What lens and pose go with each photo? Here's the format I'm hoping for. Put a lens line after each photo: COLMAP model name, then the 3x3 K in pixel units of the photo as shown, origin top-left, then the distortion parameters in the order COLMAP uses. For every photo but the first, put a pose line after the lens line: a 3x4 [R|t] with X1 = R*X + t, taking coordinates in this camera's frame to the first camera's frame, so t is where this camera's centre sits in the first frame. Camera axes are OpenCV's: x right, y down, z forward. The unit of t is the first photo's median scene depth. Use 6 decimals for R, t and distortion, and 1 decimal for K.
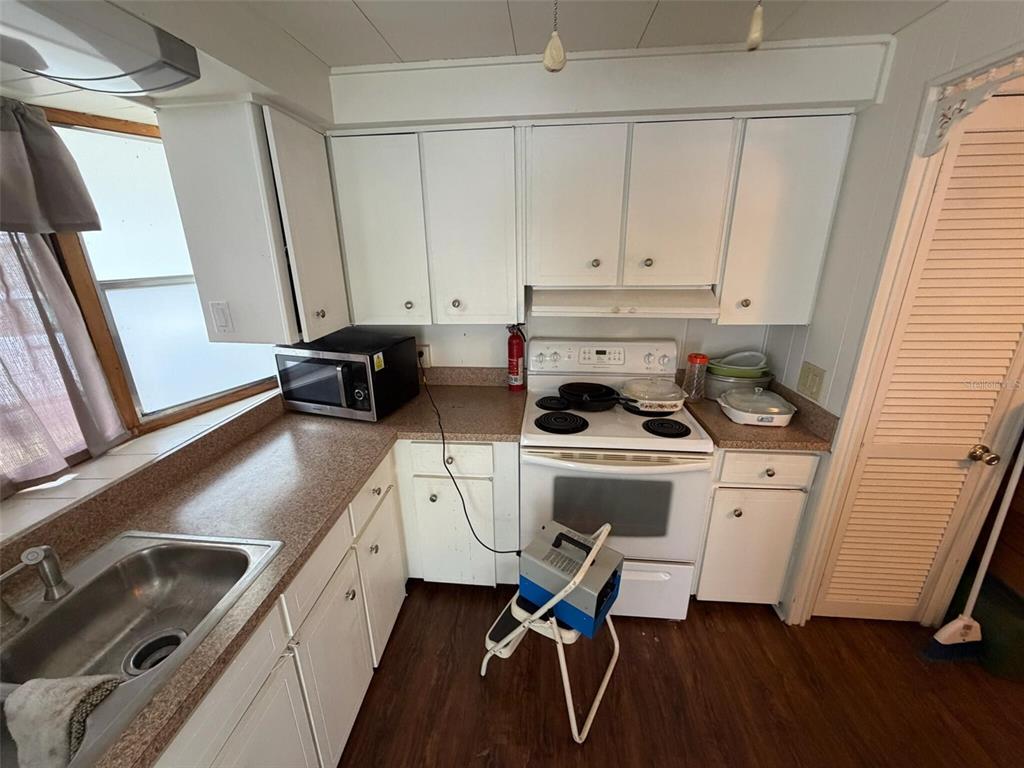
lens RADIAL K [[408.3, 0, 511.1], [0, 408.3, 385.7], [0, 0, 1]] dist [0.000031, -0.000503]
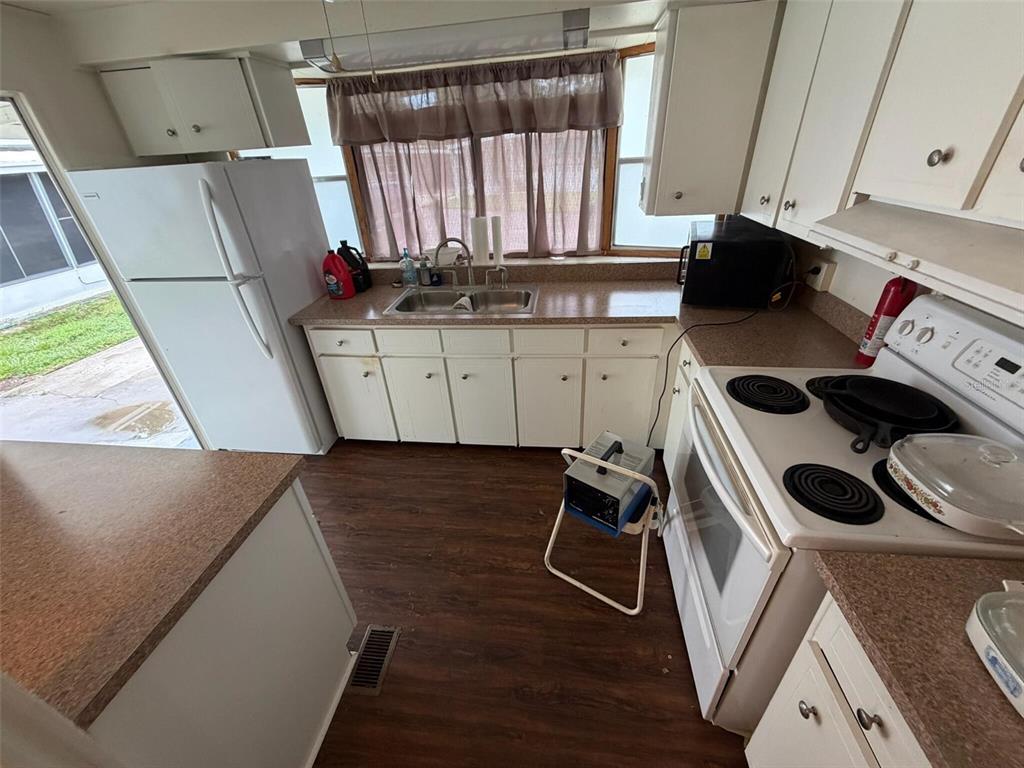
lens RADIAL K [[408.3, 0, 511.1], [0, 408.3, 385.7], [0, 0, 1]] dist [0.000031, -0.000503]
pose [[-0.038627, 0.517980, -0.854520, 0.744797], [-0.268704, 0.818276, 0.508156, -0.167666], [0.962448, 0.249242, 0.107576, 0.459737]]
